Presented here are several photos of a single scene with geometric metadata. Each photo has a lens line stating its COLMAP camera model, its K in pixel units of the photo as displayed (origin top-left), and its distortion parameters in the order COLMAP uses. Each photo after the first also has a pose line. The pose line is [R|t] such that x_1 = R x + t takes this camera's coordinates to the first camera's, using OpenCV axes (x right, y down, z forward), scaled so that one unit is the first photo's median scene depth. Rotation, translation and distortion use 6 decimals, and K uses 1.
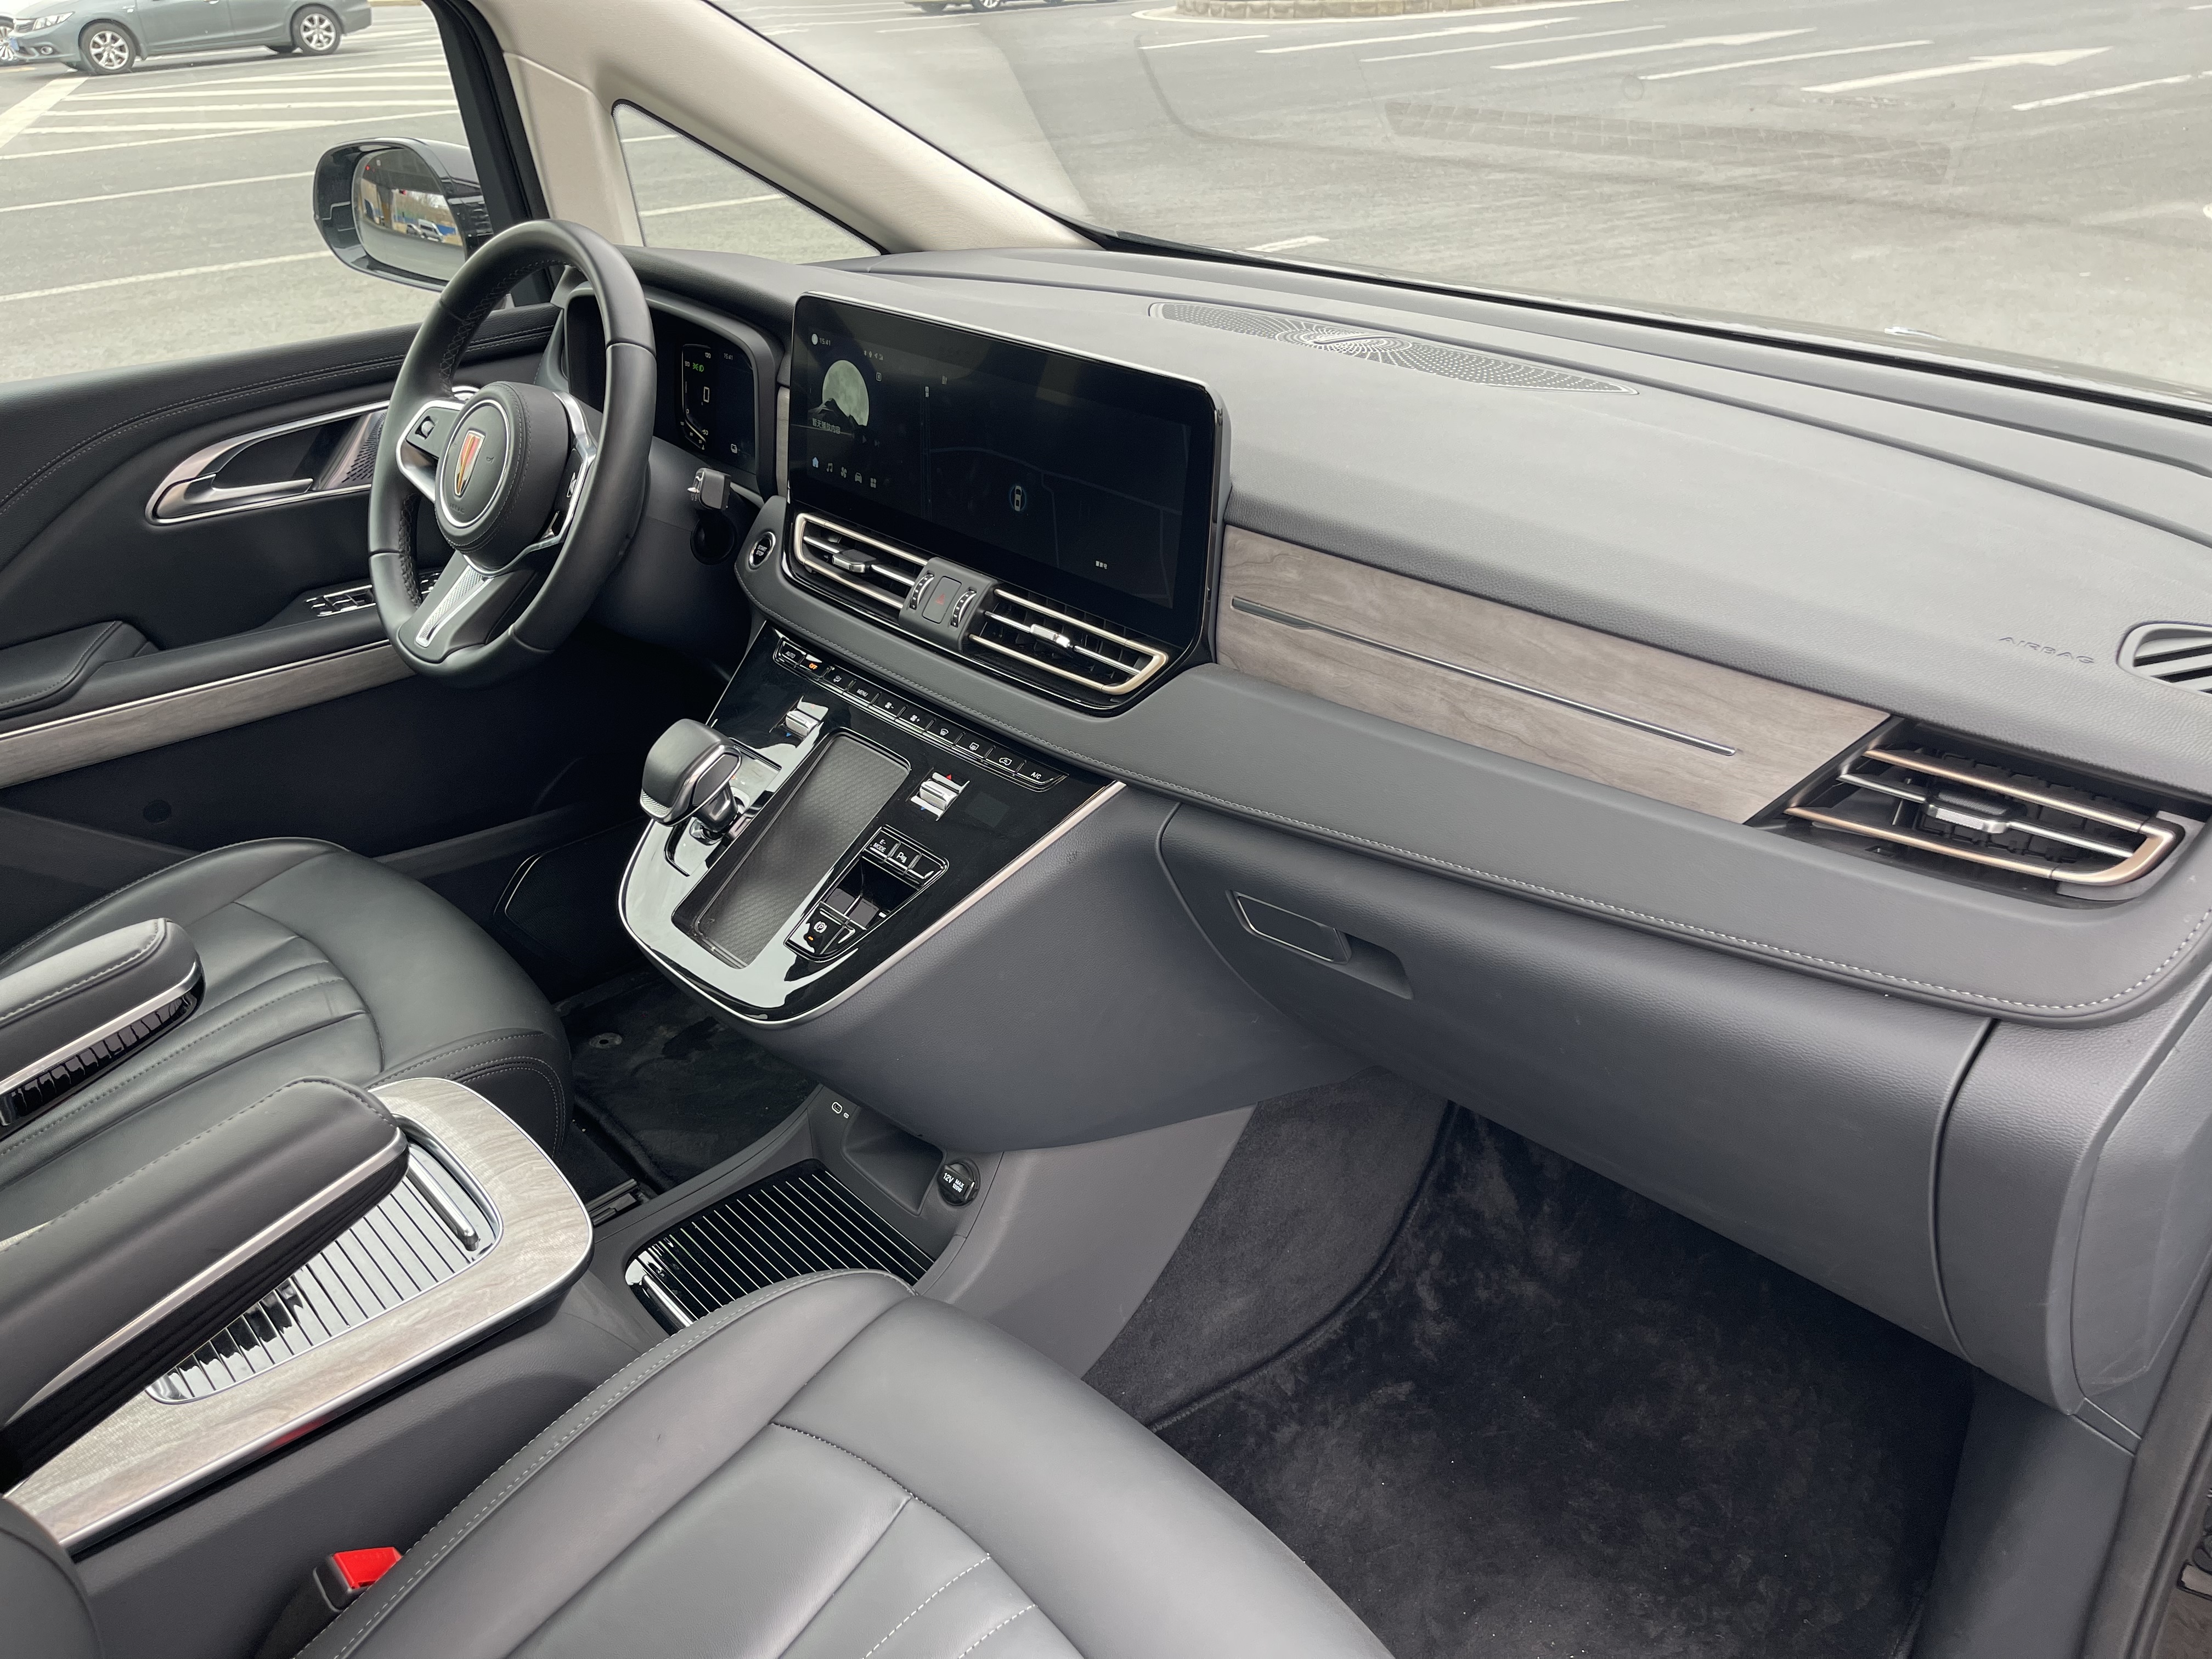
lens RADIAL K [[1654.7, 0, 1105.1], [0, 1654.7, 842.7], [0, 0, 1]] dist [0.065841, -0.082925]
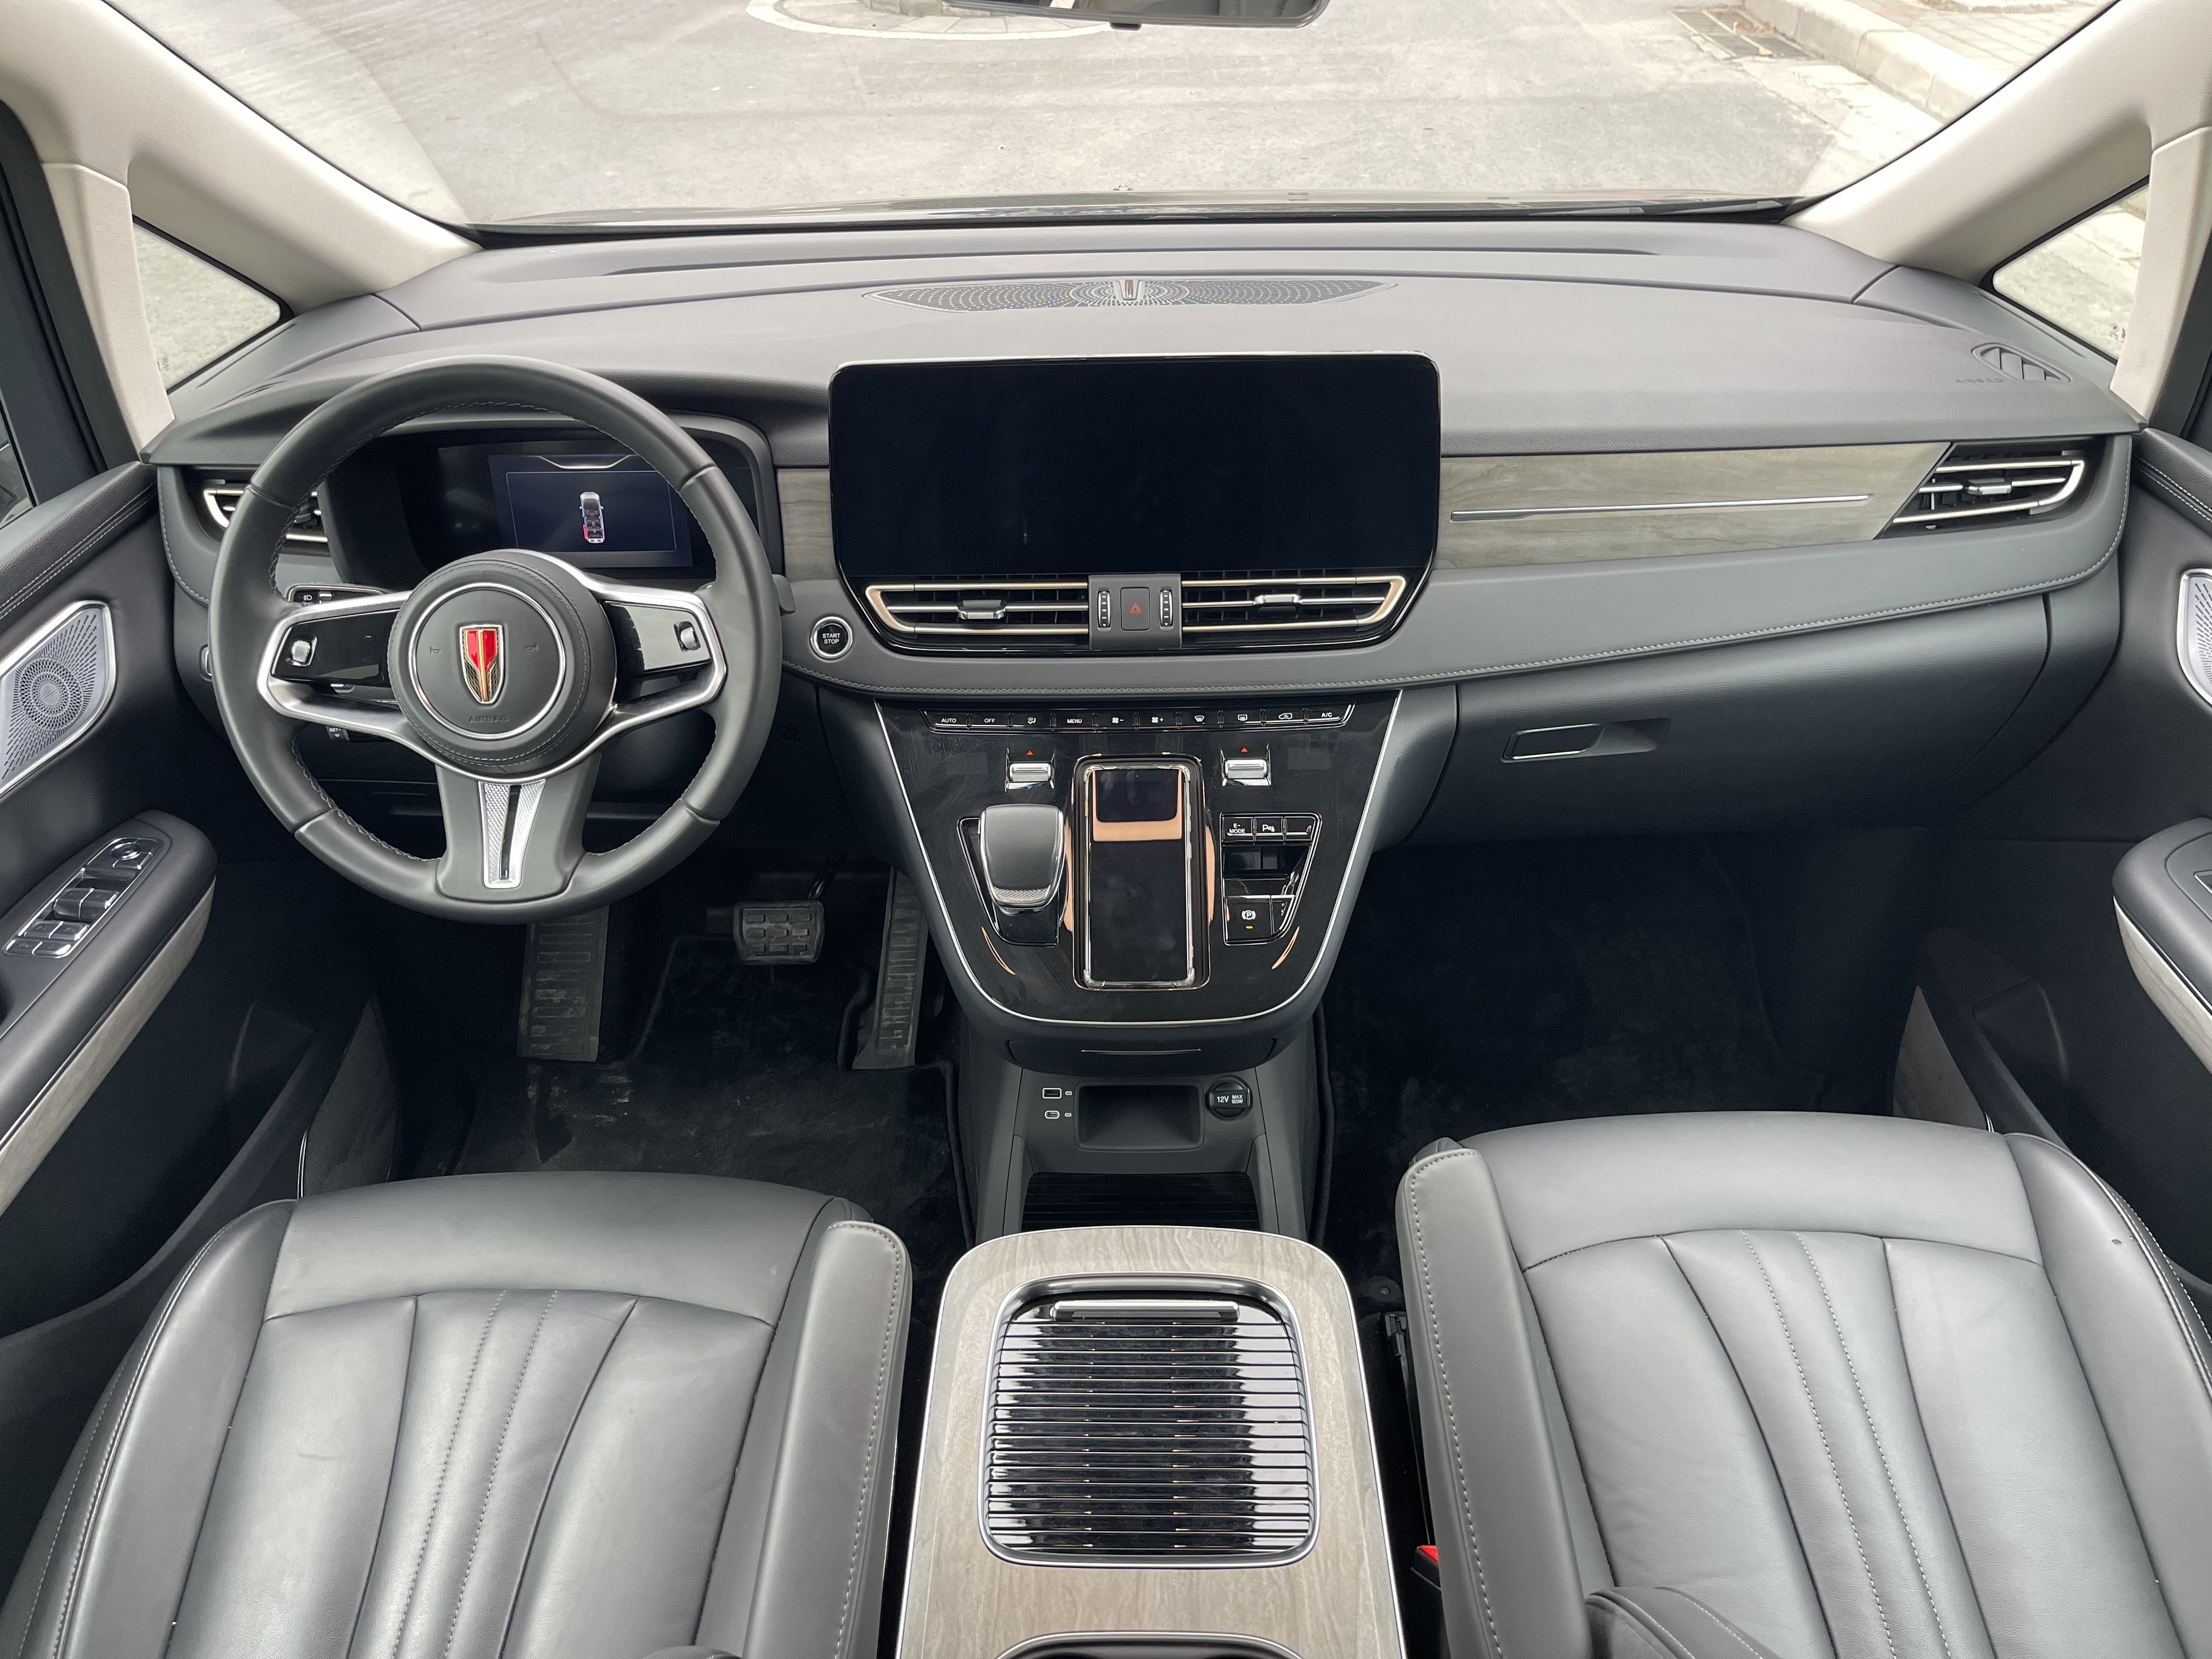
lens RADIAL K [[1654.7, 0, 1111.6], [0, 1654.7, 826.4], [0, 0, 1]] dist [0.065841, -0.082925]
pose [[0.683826, -0.411796, 0.602334, -0.941514], [0.361970, 0.908231, 0.209985, -0.288193], [-0.633530, 0.074434, 0.770130, 0.220196]]
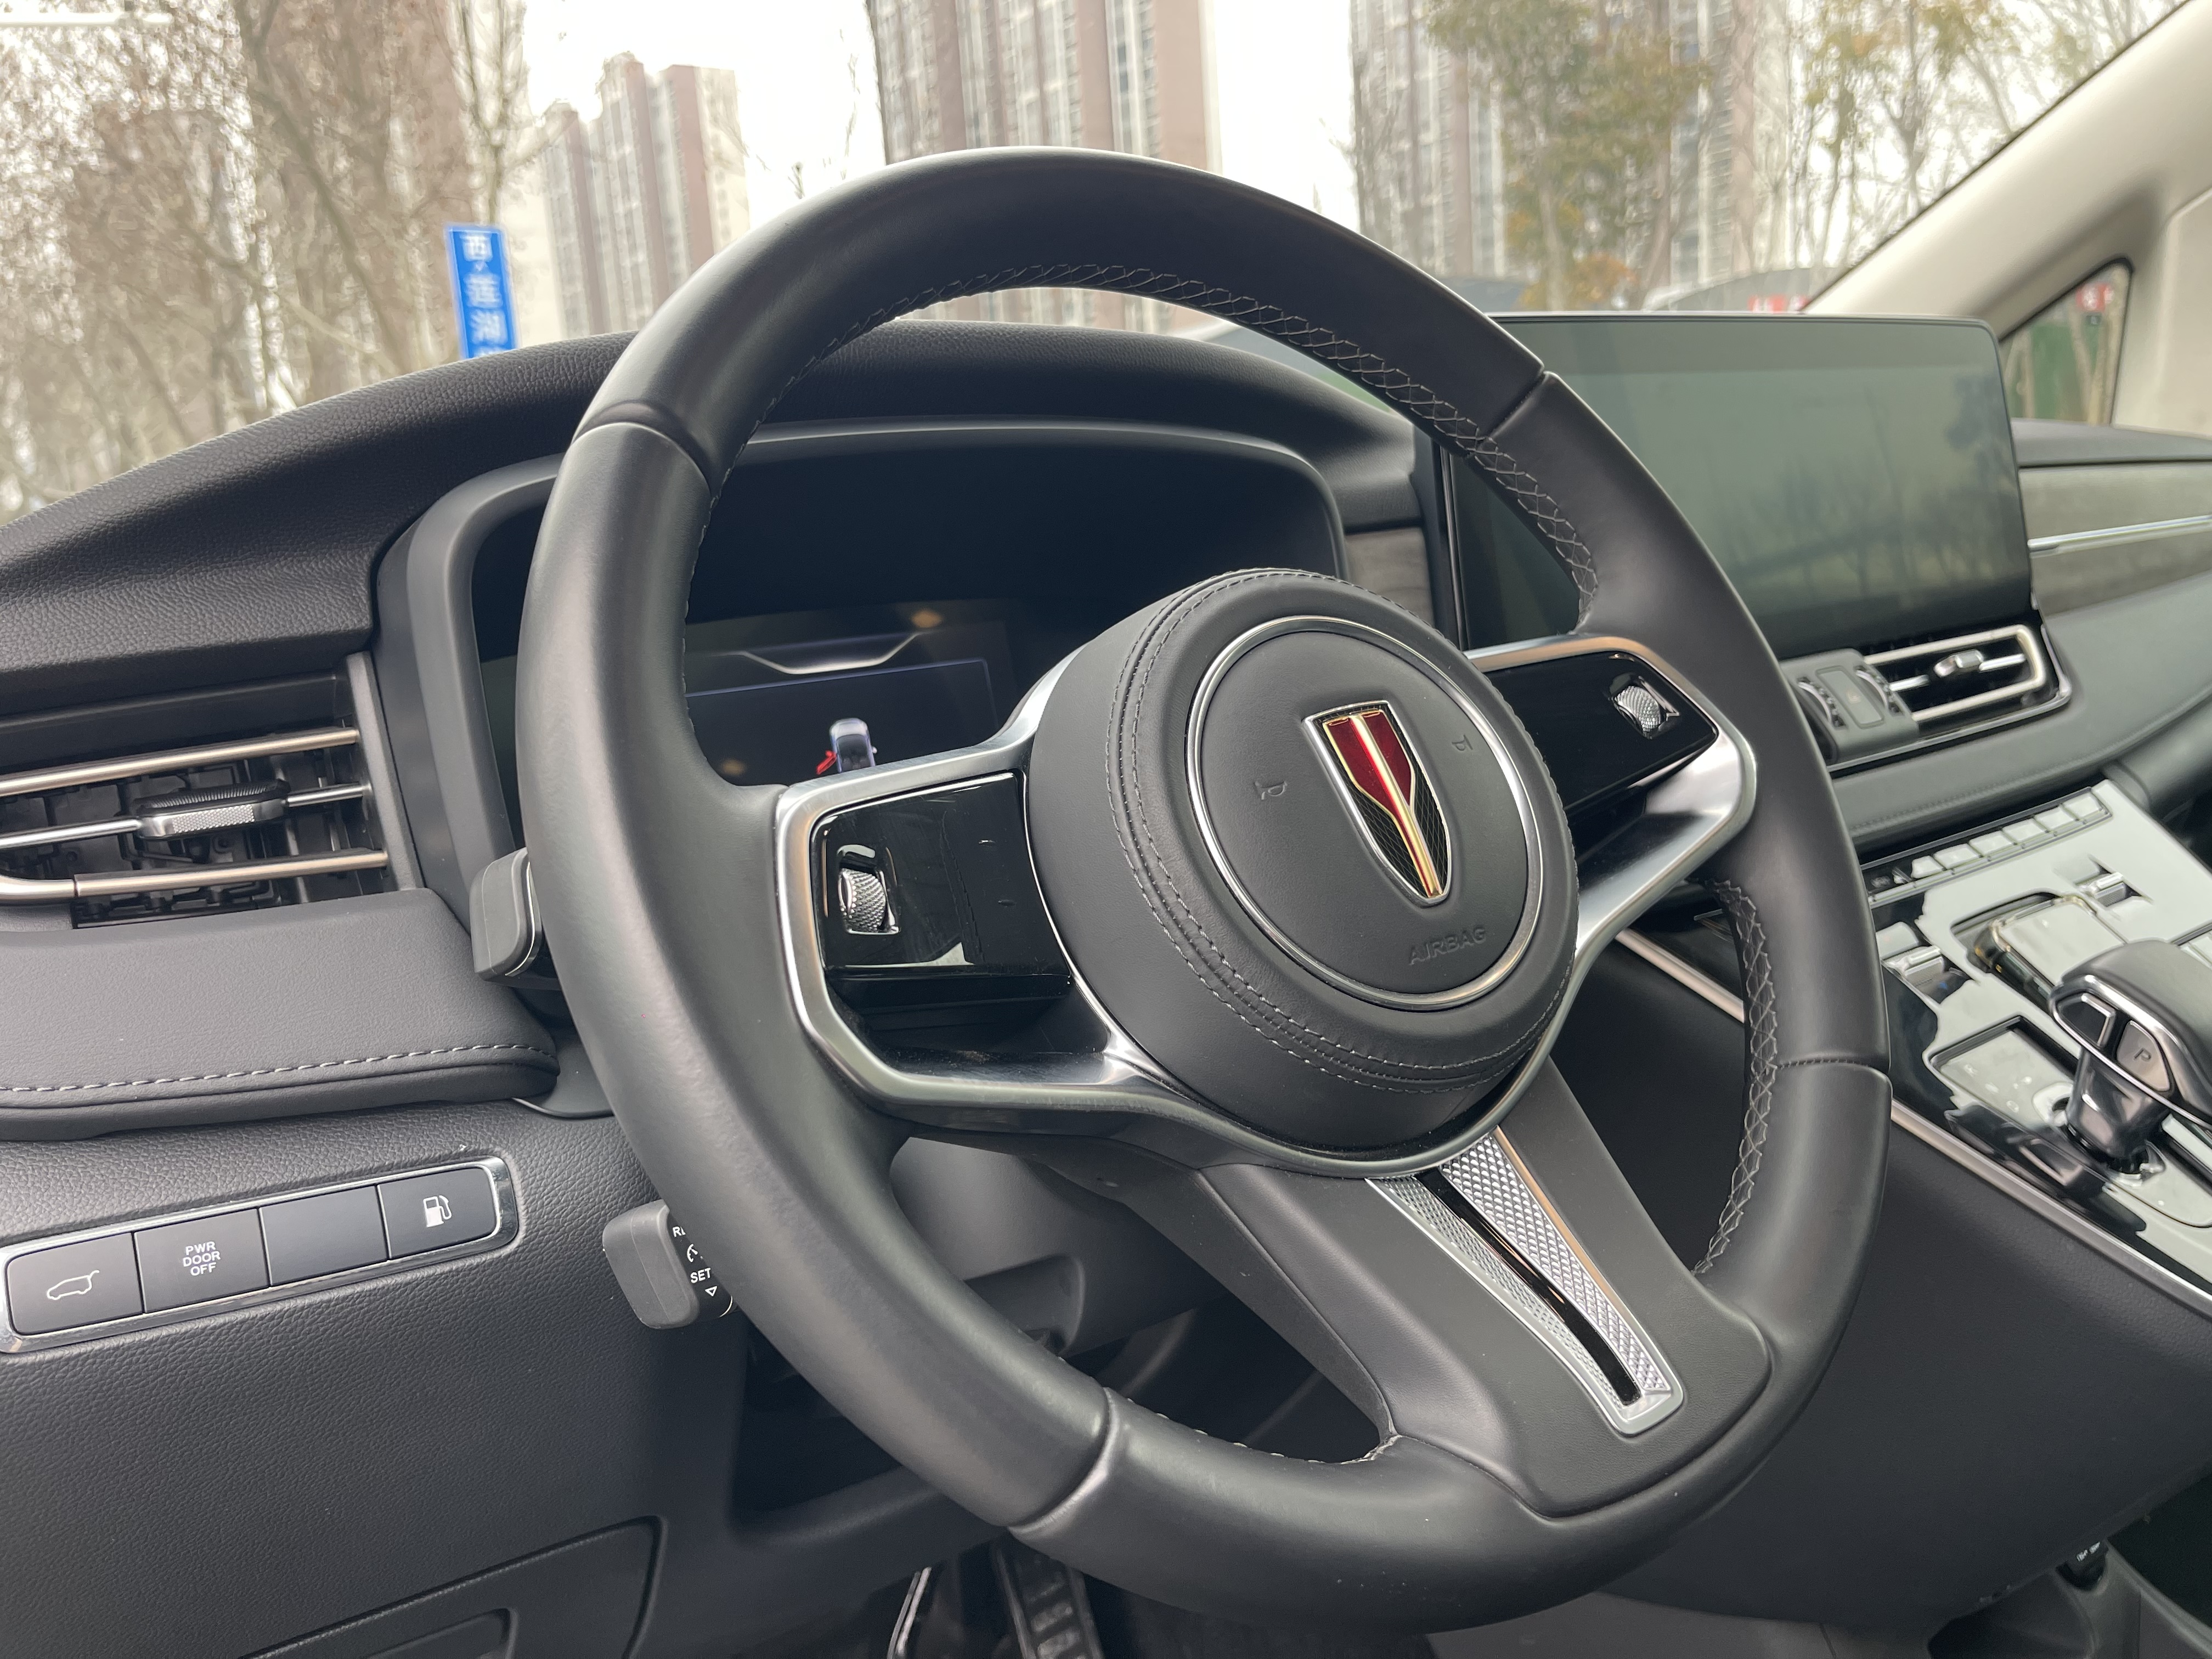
lens RADIAL K [[1654.7, 0, 1104.6], [0, 1654.7, 835.0], [0, 0, 1]] dist [0.065841, -0.082925]
pose [[0.118717, -0.185769, 0.975395, -0.914261], [0.536942, 0.838331, 0.094312, -0.373653], [-0.835225, 0.512534, 0.199272, 1.326488]]
